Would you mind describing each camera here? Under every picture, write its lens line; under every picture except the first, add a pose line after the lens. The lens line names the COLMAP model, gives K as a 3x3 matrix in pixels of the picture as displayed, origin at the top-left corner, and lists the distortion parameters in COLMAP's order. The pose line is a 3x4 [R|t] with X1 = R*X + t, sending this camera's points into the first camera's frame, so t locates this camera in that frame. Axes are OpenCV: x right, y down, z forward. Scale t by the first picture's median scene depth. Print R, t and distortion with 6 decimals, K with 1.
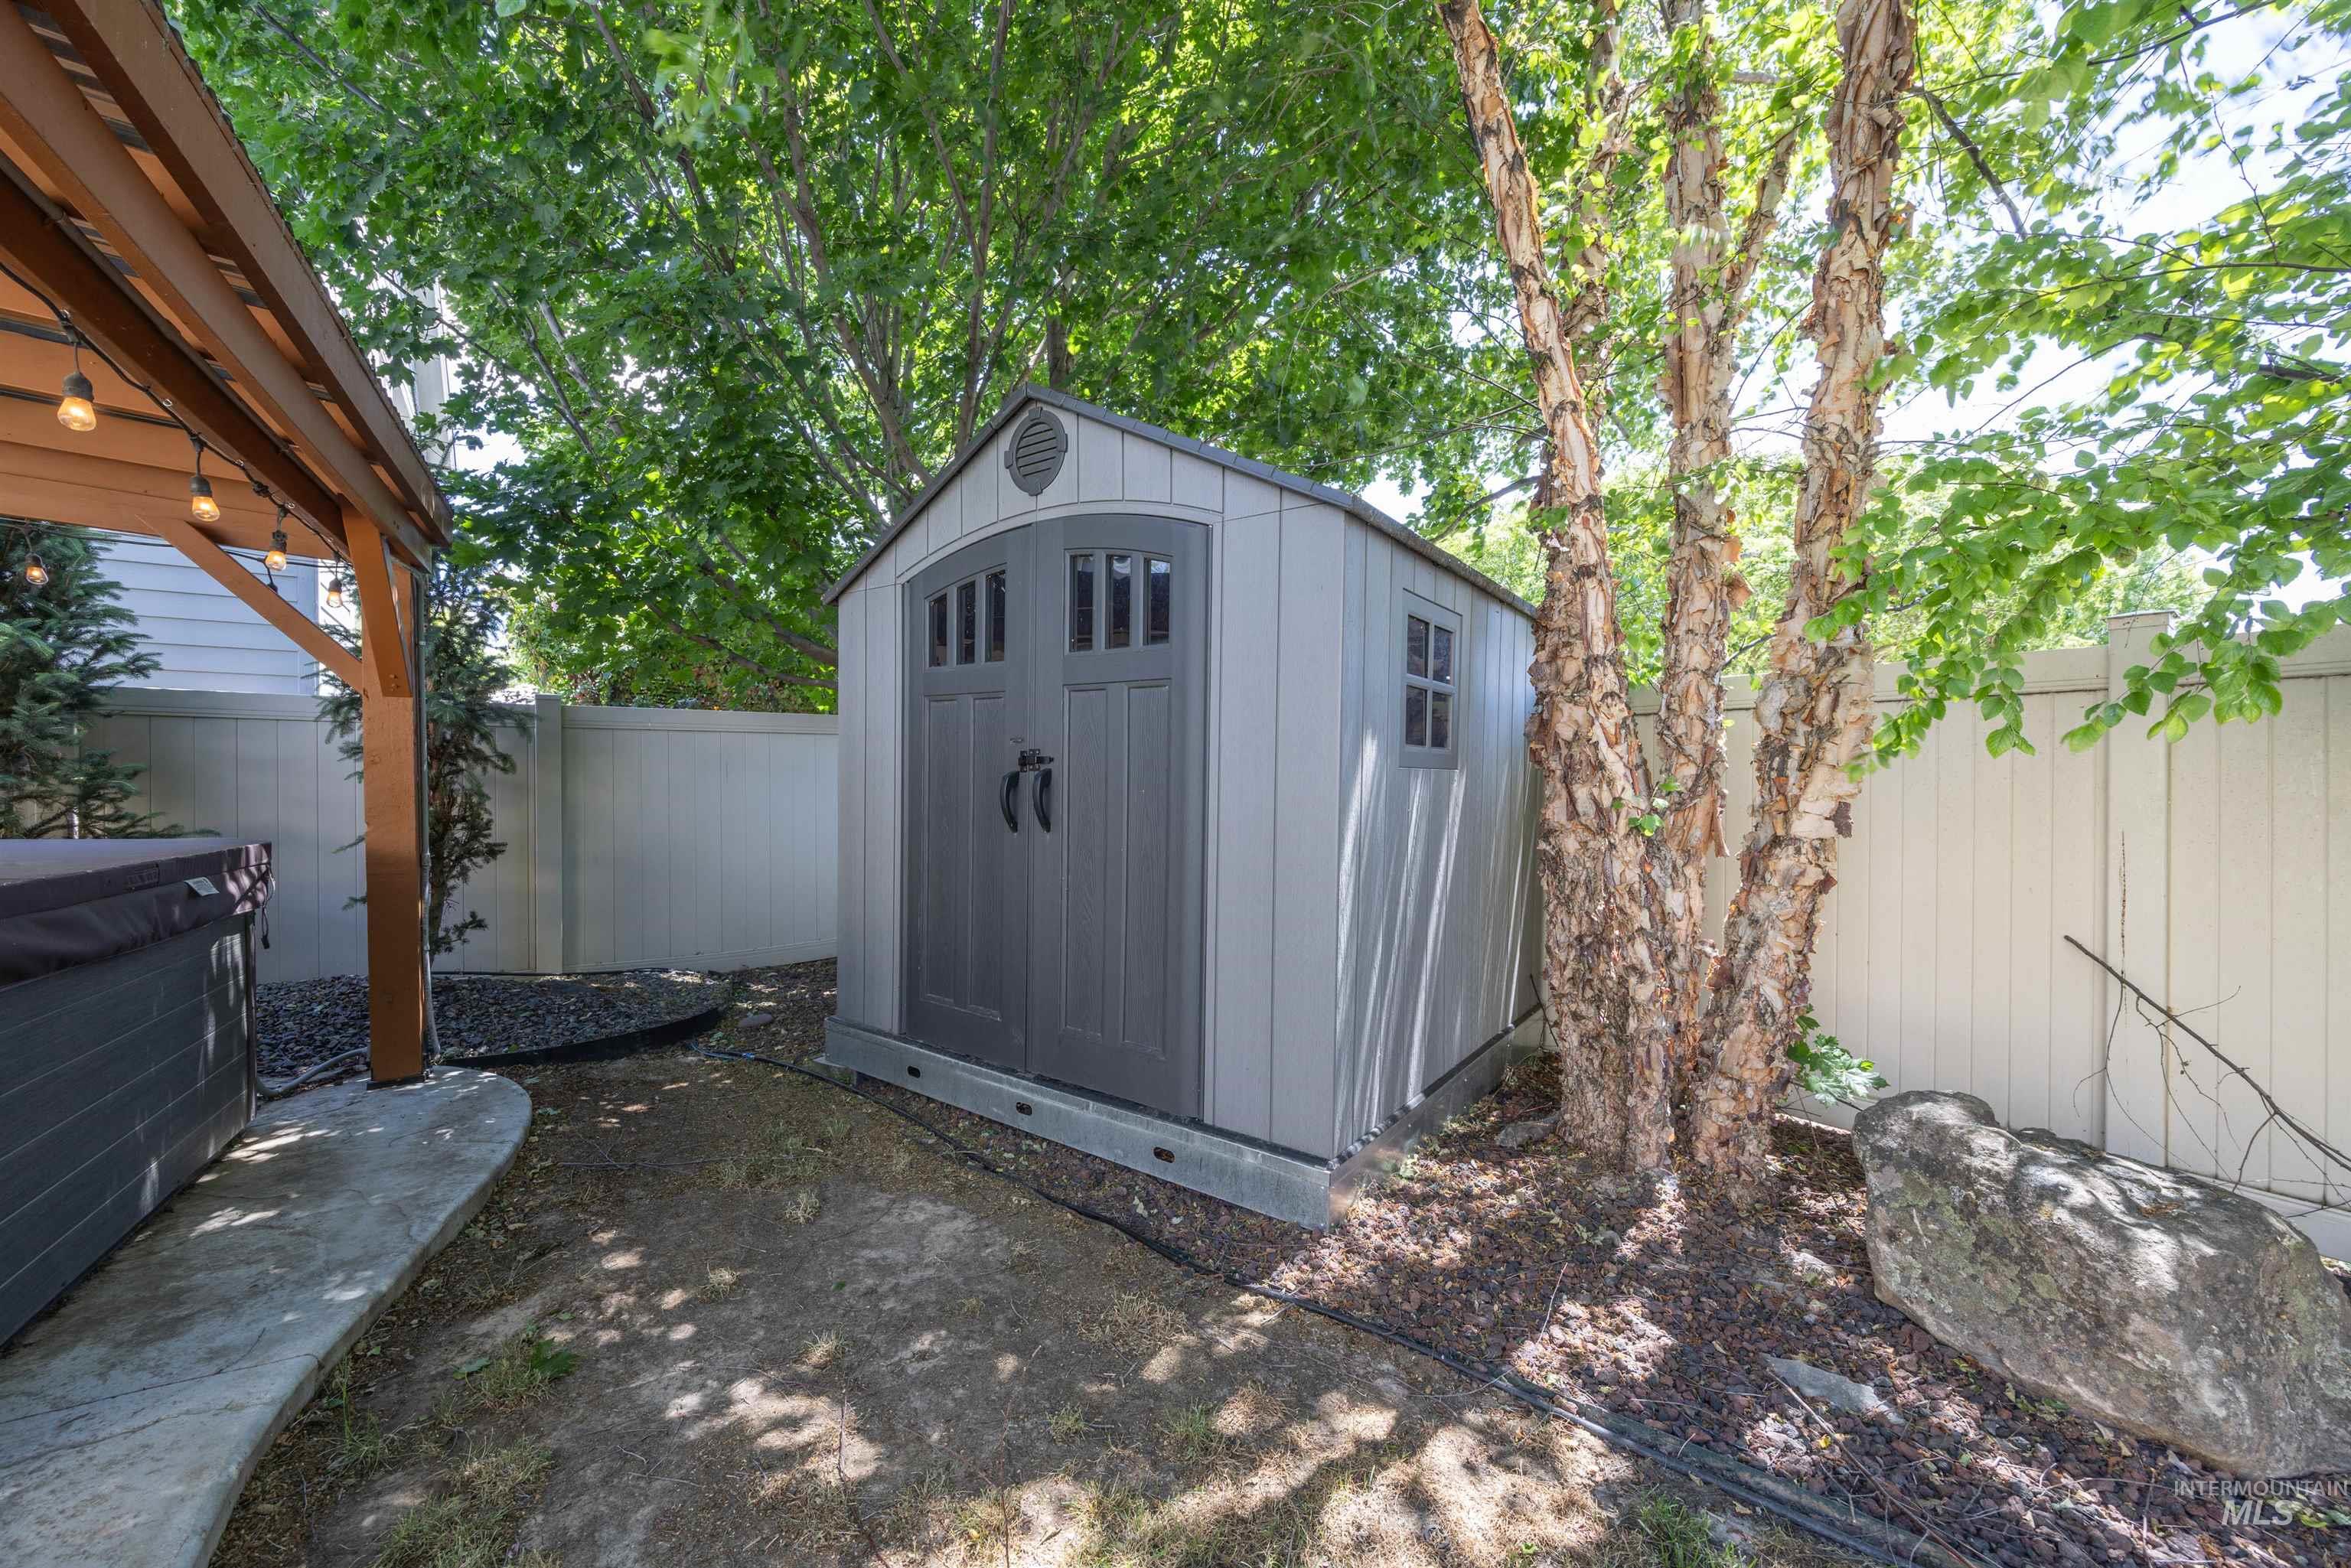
lens RADIAL K [[852.1, 0, 1175.5], [0, 852.1, 784.0], [0, 0, 1]] dist [-0.000601, -0.000016]
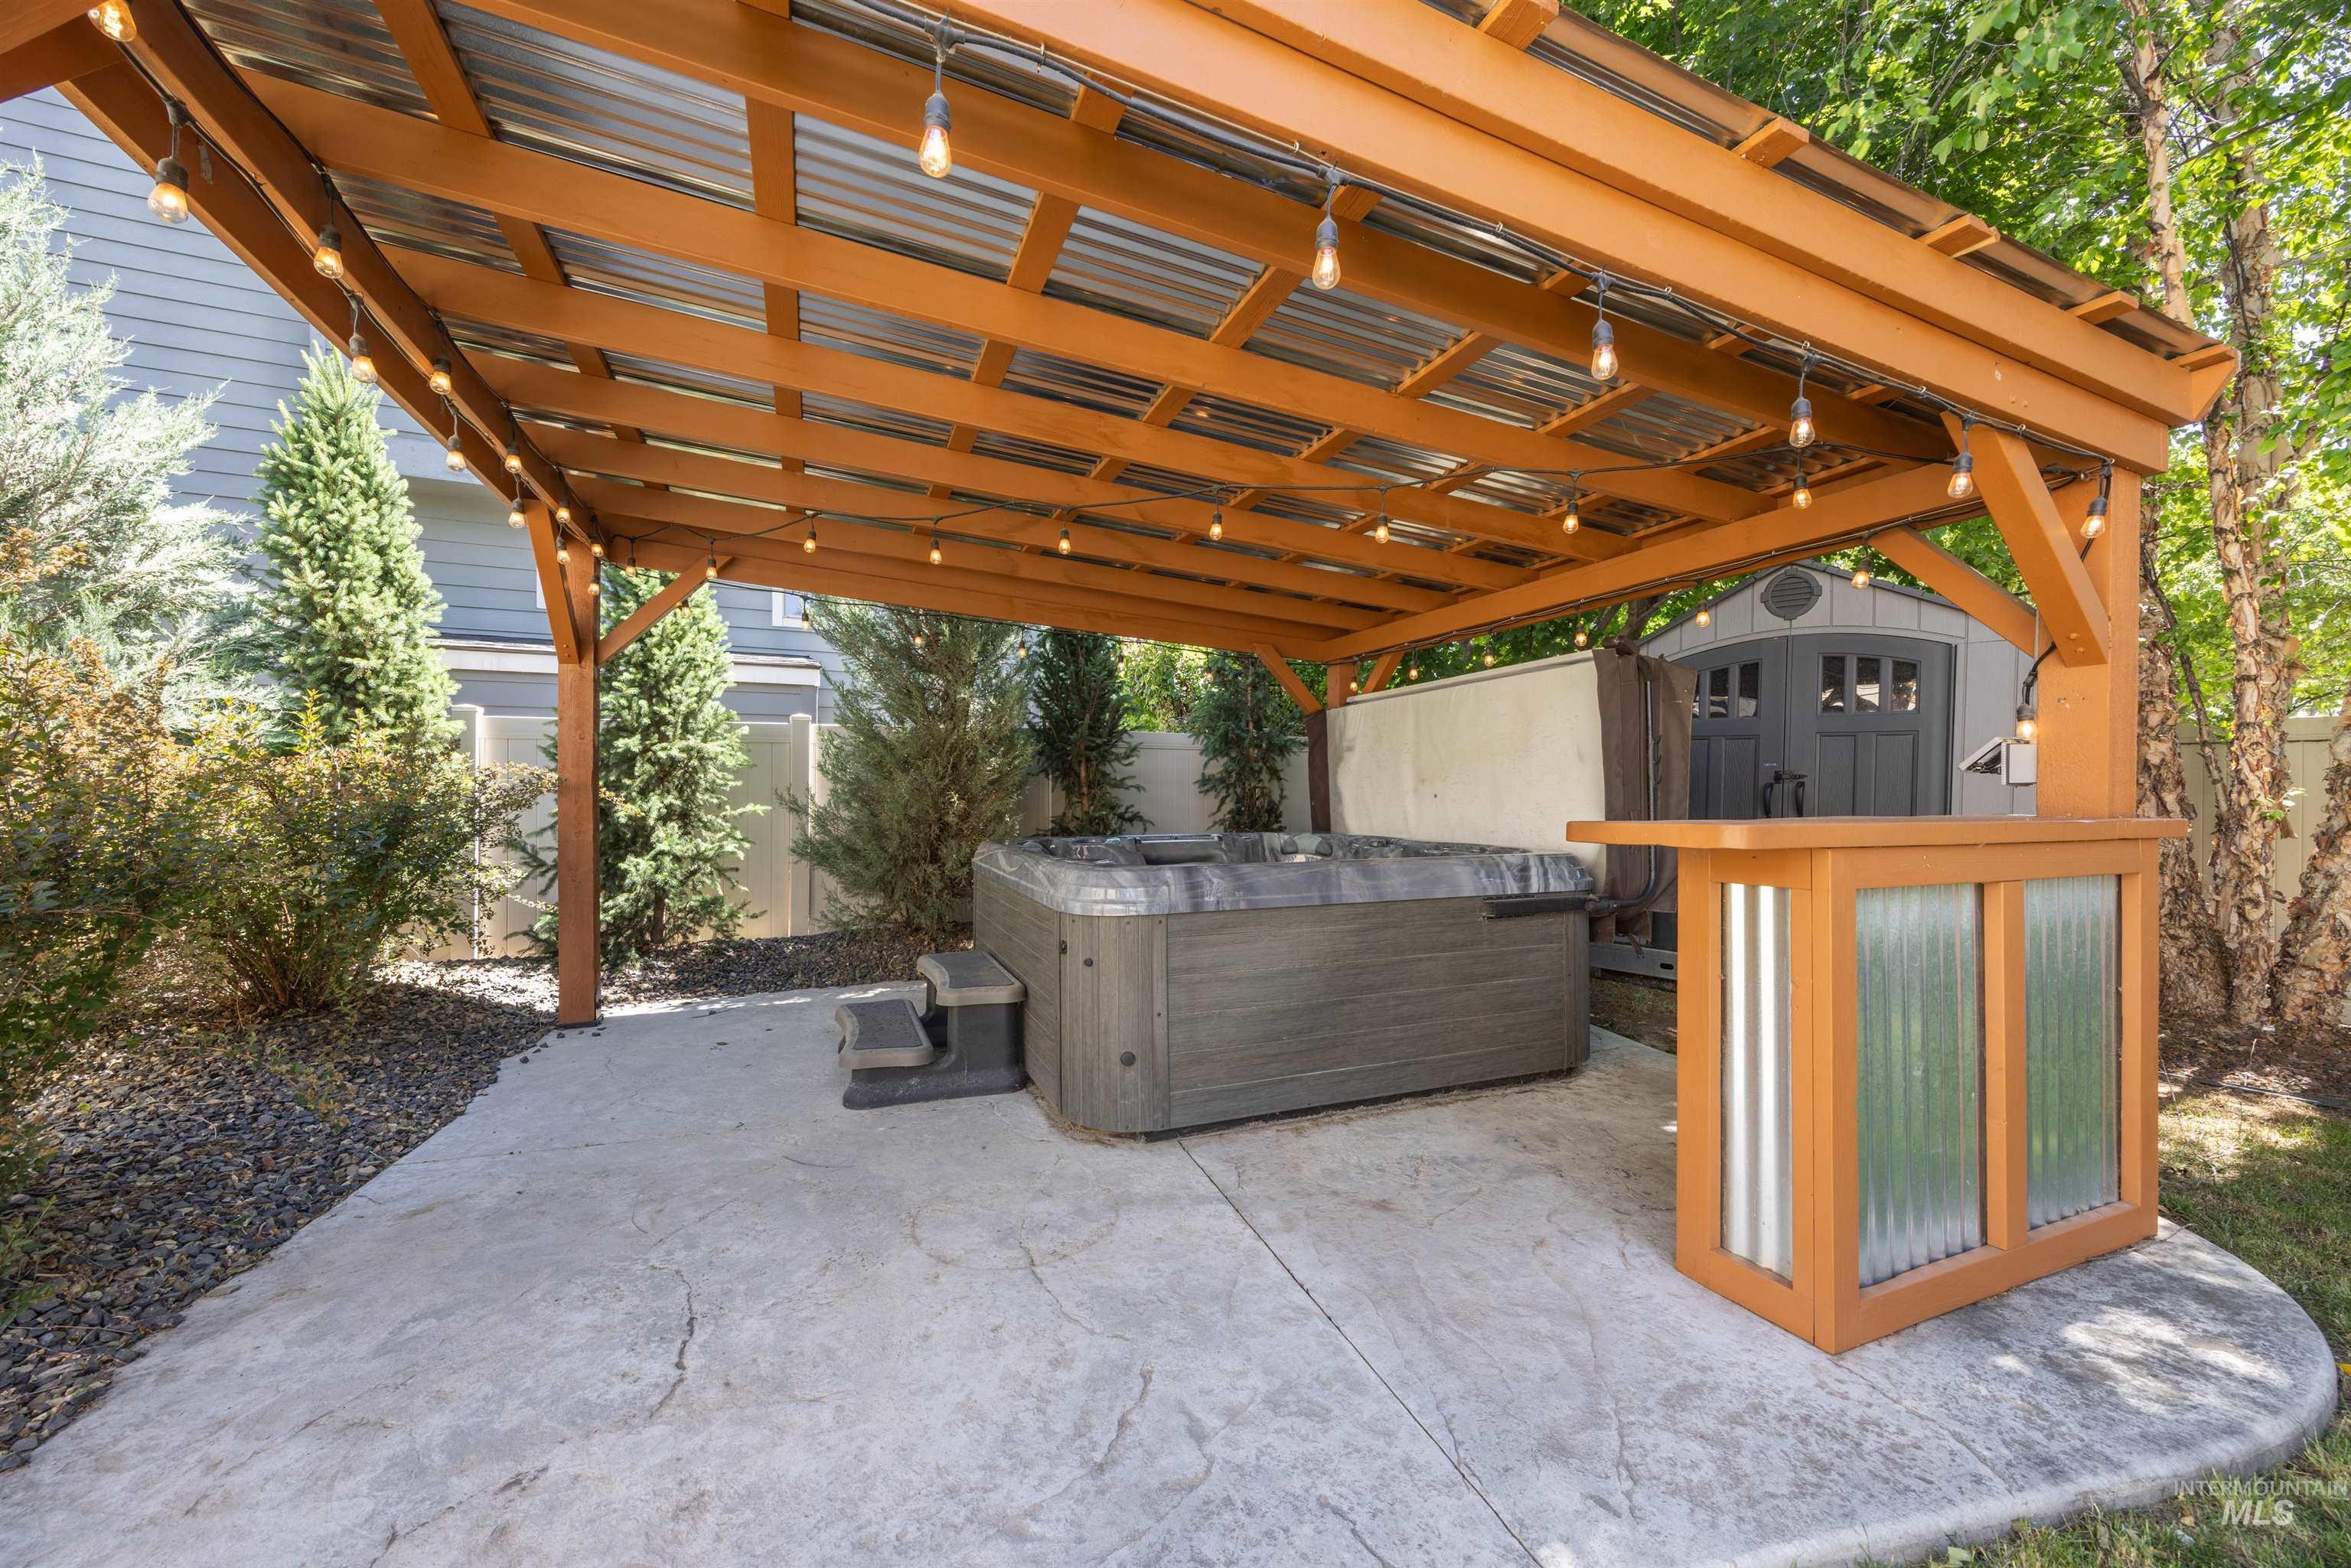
lens RADIAL K [[888.0, 0, 1146.3], [0, 888.0, 784.6], [0, 0, 1]] dist [0.001747, 0.000168]
pose [[0.985964, 0.003681, -0.166917, -1.298212], [-0.004764, 0.999970, -0.006089, 0.005157], [0.166889, 0.006799, 0.985952, -1.094999]]
